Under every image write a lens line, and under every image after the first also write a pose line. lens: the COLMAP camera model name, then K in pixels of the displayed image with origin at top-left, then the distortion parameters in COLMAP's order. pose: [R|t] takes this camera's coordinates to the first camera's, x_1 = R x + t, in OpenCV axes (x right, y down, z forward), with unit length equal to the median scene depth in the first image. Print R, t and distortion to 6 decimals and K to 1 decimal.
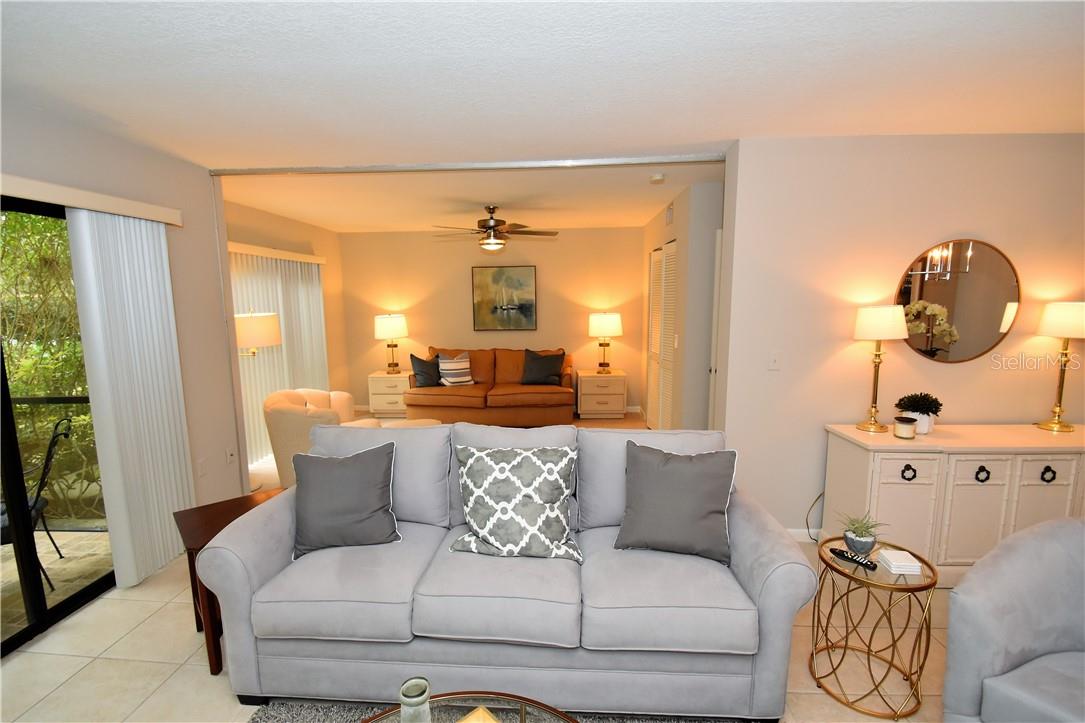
lens RADIAL K [[485.2, 0, 542.9], [0, 485.2, 361.5], [0, 0, 1]] dist [-0.016830, -0.001534]
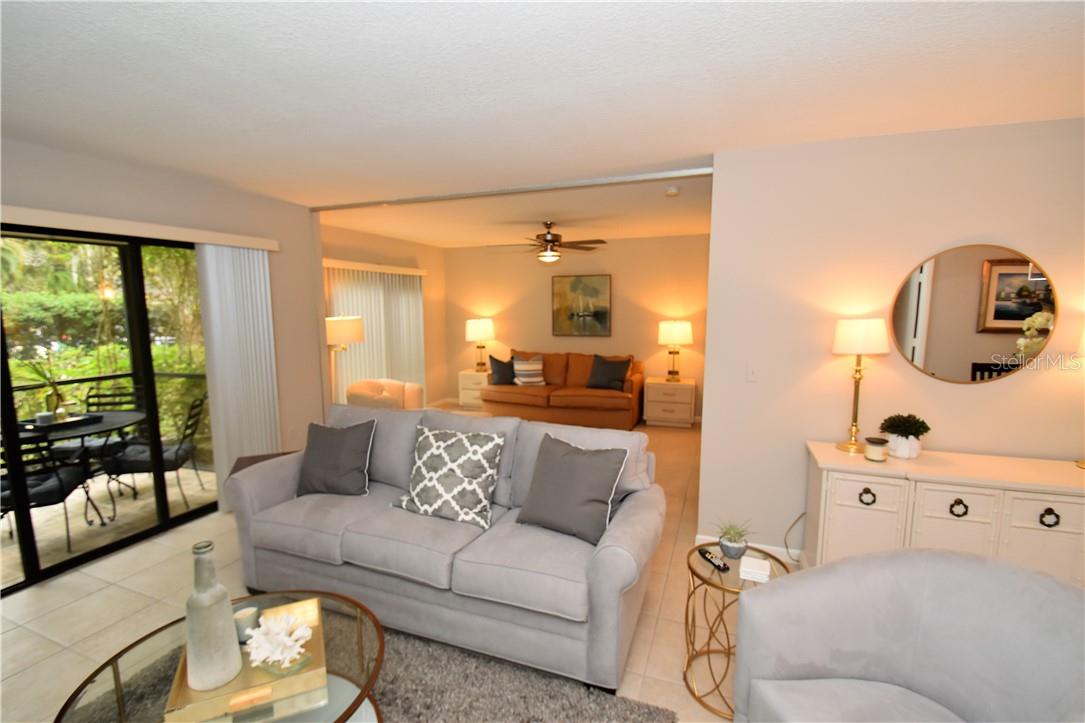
lens RADIAL K [[483.7, 0, 542.2], [0, 483.7, 360.5], [0, 0, 1]] dist [-0.015373, -0.000698]
pose [[0.955334, 0.038211, -0.293047, 0.371616], [-0.042055, 0.999092, -0.006825, 0.000135], [0.292520, 0.018844, 0.956074, -0.073589]]
